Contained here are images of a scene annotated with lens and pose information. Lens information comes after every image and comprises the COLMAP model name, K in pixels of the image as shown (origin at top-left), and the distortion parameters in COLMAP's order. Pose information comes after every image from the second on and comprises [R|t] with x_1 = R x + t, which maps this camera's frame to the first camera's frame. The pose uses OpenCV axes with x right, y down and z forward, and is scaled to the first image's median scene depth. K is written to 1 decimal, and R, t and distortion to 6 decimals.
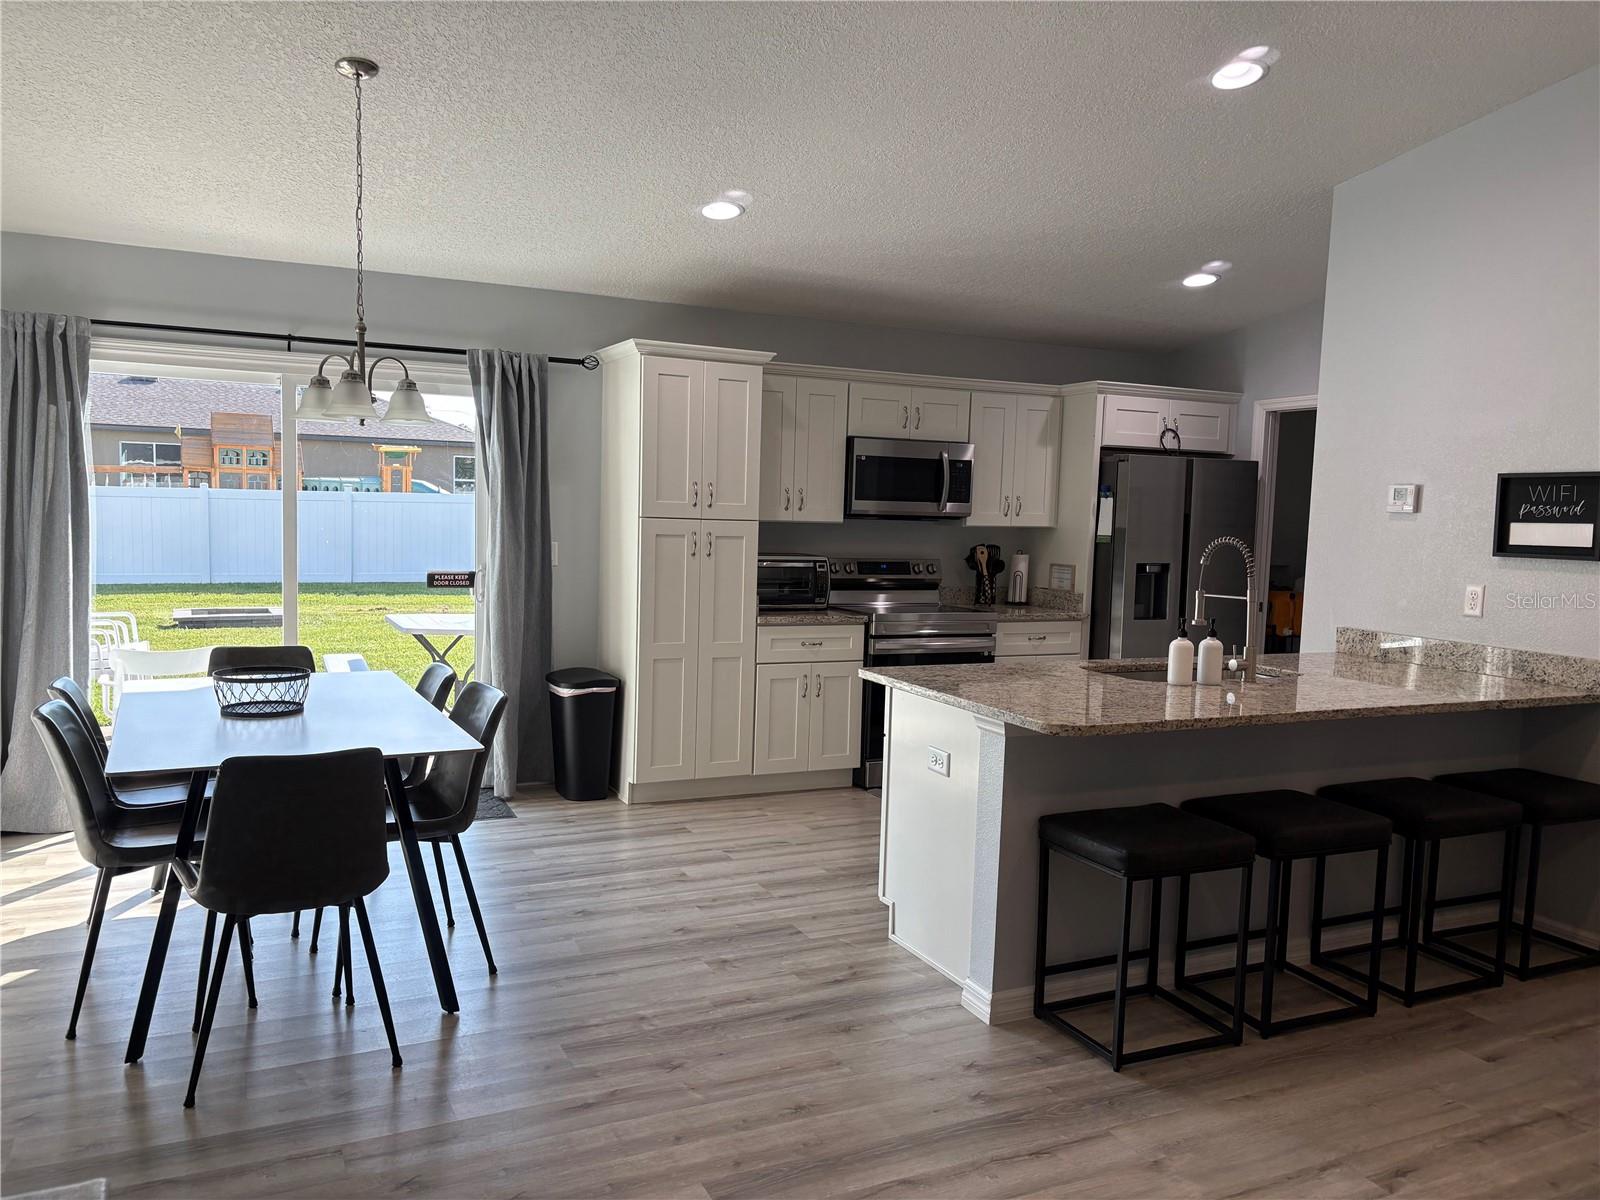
lens RADIAL K [[1189.2, 0, 800.0], [0, 1189.2, 600.0], [0, 0, 1]] dist [0.055057, -0.070692]
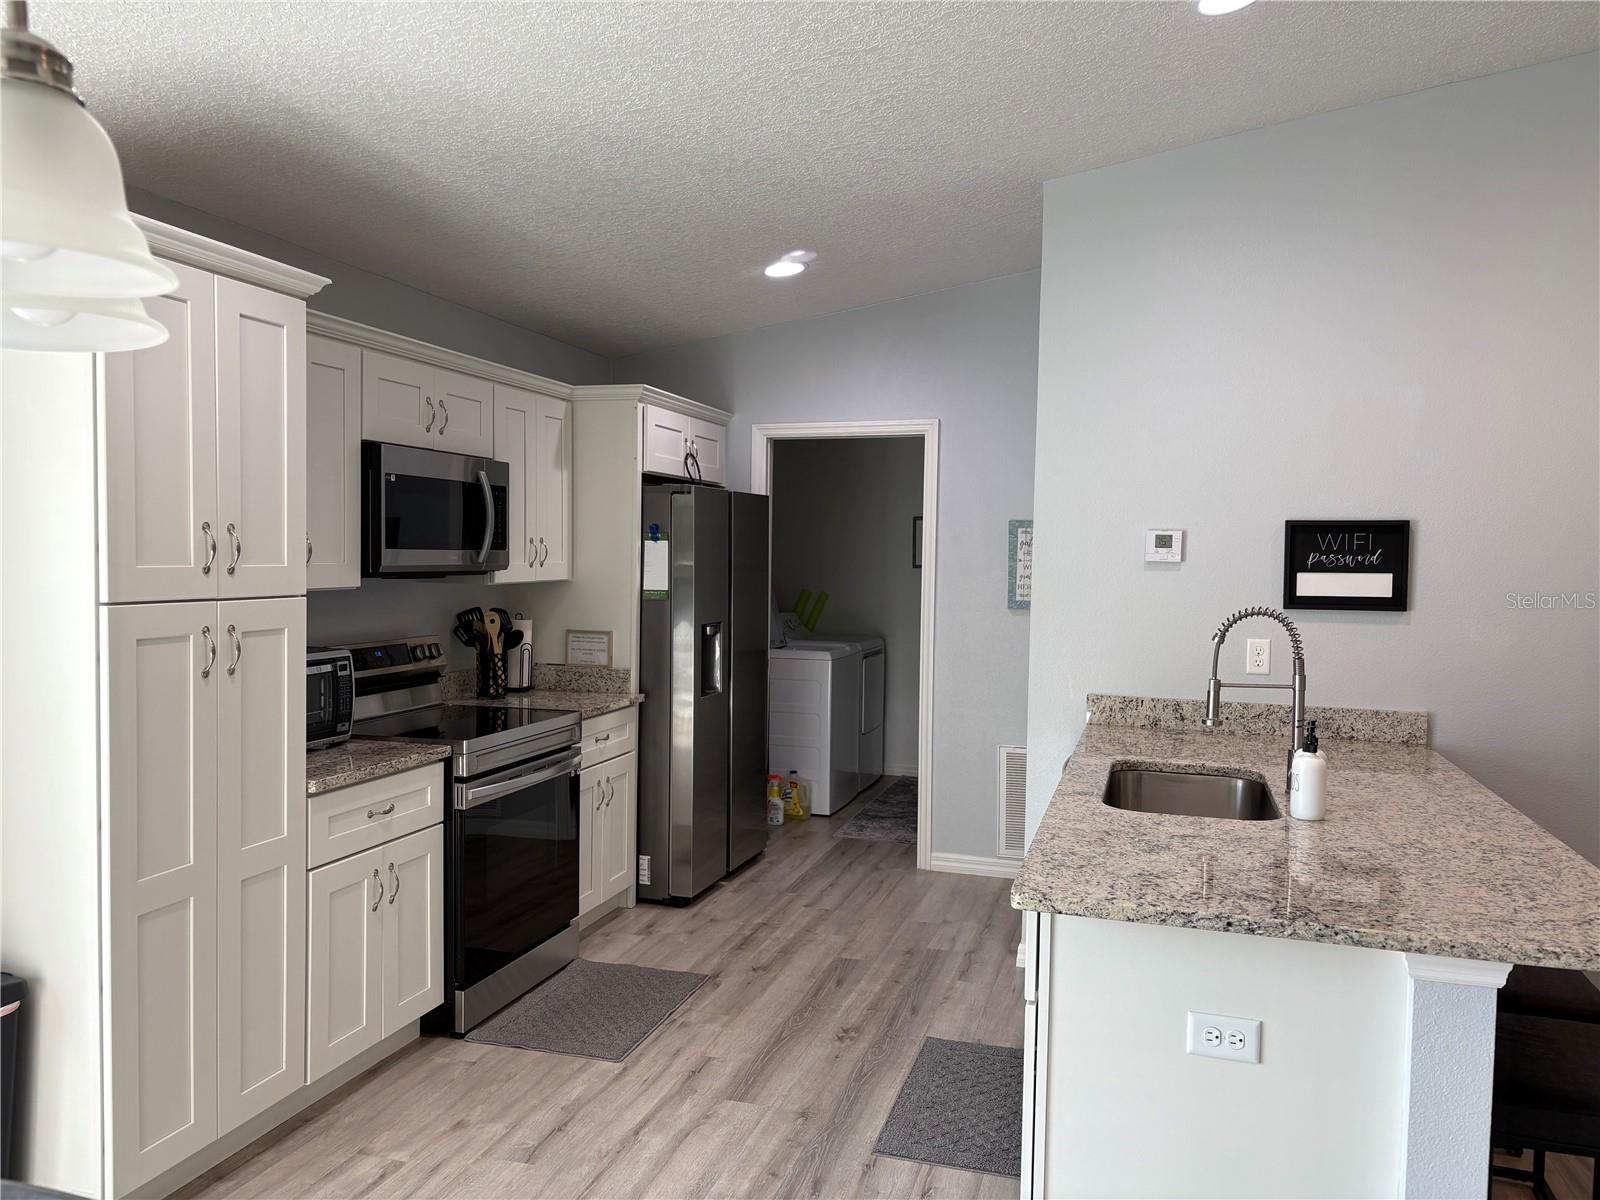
lens RADIAL K [[1189.2, 0, 800.0], [0, 1189.2, 600.0], [0, 0, 1]] dist [0.055057, -0.070692]
pose [[0.676373, -0.048070, 0.734989, -0.250980], [0.061223, 0.998084, 0.008937, -0.051797], [-0.734010, 0.038953, 0.678021, 0.447538]]
